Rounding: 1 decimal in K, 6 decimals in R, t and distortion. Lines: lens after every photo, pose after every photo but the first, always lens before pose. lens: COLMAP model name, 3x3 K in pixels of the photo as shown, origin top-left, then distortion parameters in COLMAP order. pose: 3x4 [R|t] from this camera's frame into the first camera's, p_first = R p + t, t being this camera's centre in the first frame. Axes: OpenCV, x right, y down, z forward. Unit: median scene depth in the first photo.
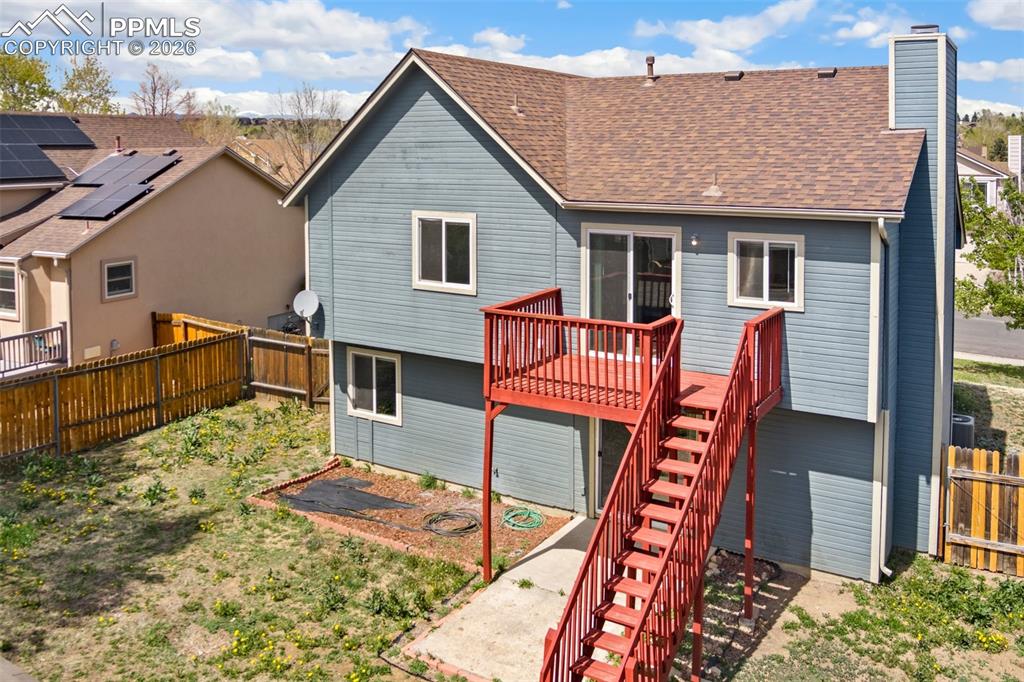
lens RADIAL K [[872.1, 0, 534.7], [0, 872.1, 198.6], [0, 0, 1]] dist [-0.043929, 0.000066]
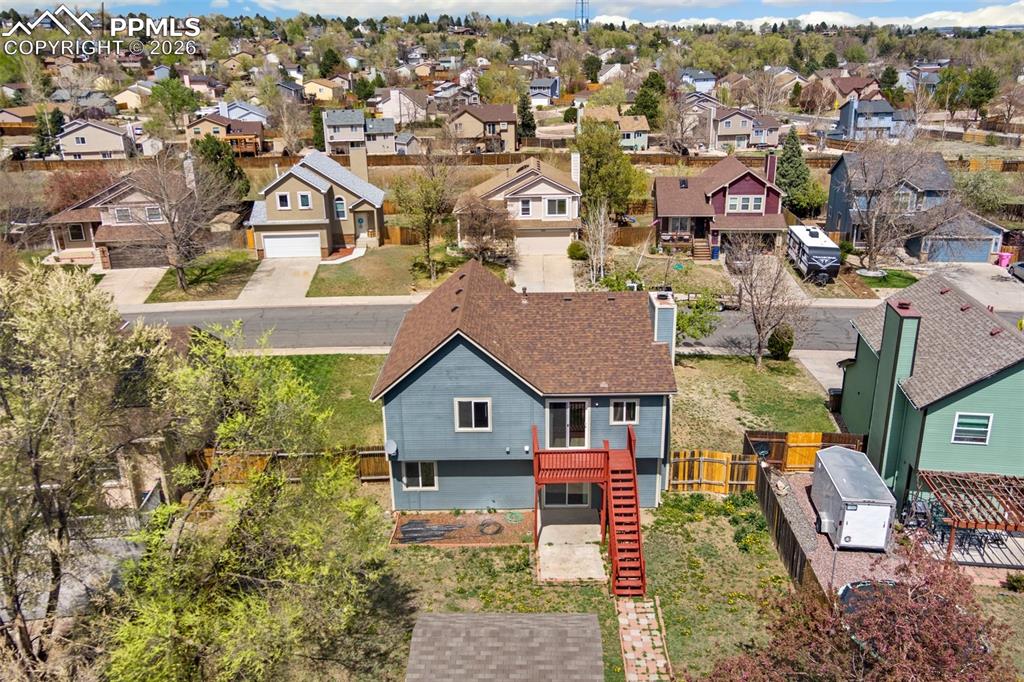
lens RADIAL K [[875.6, 0, 528.0], [0, 875.6, 342.2], [0, 0, 1]] dist [0.028604, 0.007745]
pose [[0.848555, -0.184071, 0.496056, -1.104732], [0.034851, 0.954944, 0.294733, -0.797280], [-0.527958, -0.232809, 0.816738, -0.850785]]
